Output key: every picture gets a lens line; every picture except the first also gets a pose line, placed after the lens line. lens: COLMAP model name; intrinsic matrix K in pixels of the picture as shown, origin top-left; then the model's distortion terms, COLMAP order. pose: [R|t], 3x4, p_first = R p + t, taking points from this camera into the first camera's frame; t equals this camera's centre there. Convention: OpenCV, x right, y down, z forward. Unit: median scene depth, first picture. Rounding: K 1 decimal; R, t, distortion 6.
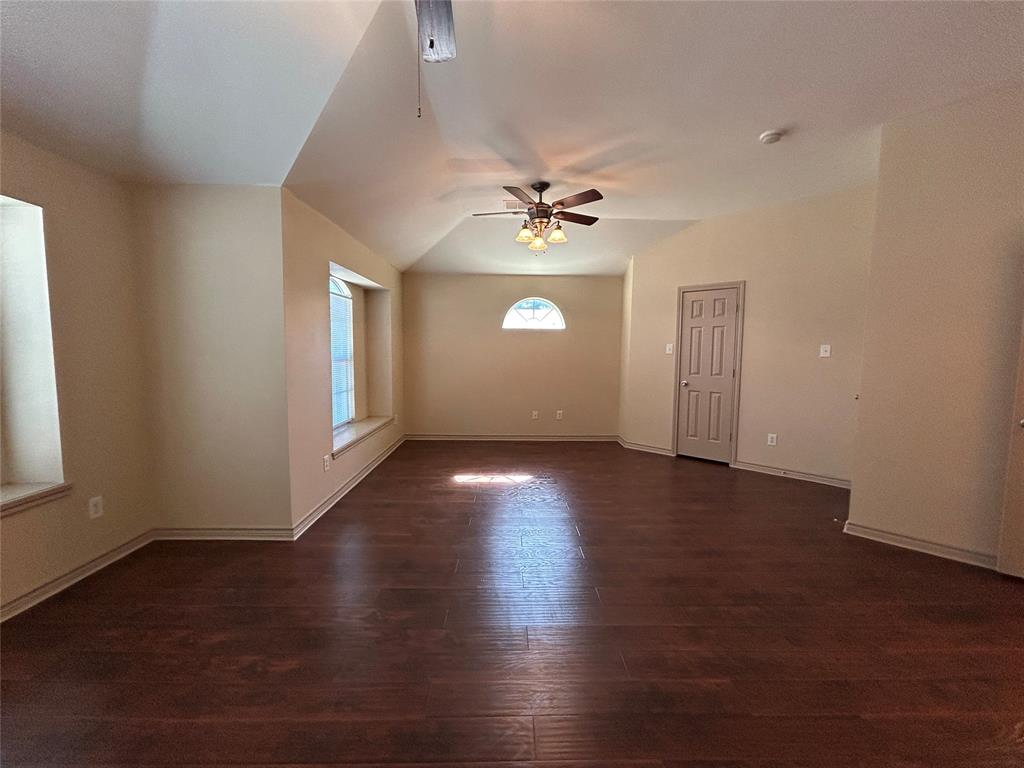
lens RADIAL K [[414.0, 0, 512.7], [0, 414.0, 382.9], [0, 0, 1]] dist [0.001668, 0.000669]
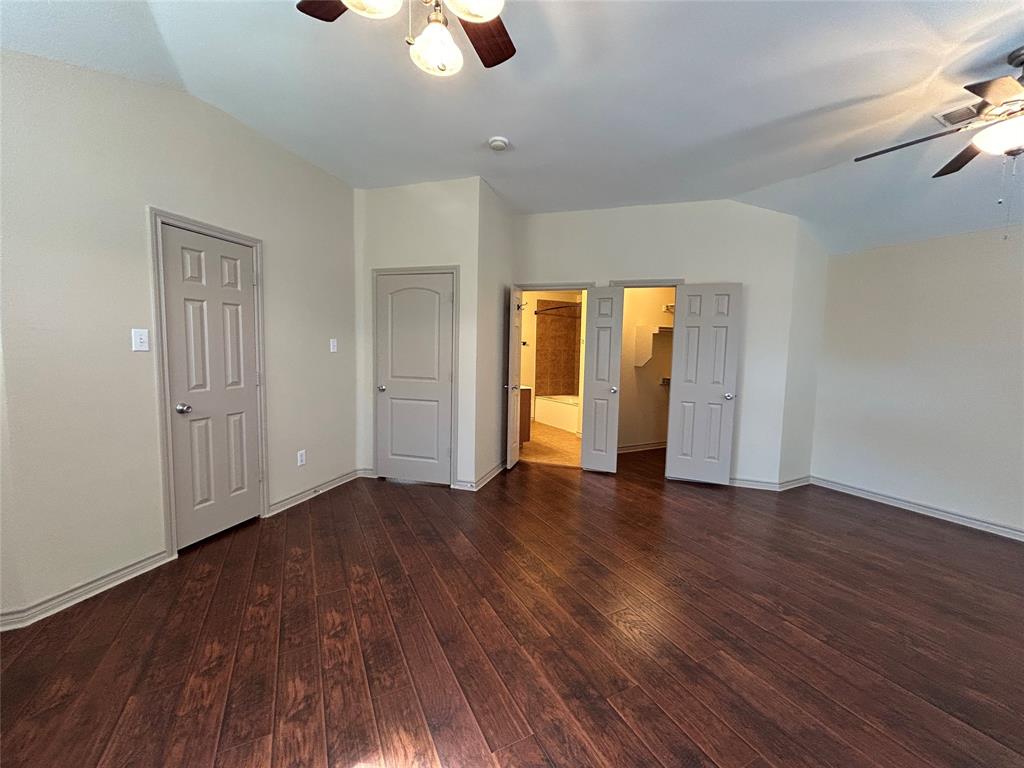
lens RADIAL K [[414.0, 0, 512.7], [0, 414.0, 382.9], [0, 0, 1]] dist [0.001668, 0.000669]
pose [[-0.444829, -0.091873, 0.890891, -0.249763], [0.047317, 0.990925, 0.125815, -0.086884], [-0.894365, 0.098120, -0.436445, 0.990252]]
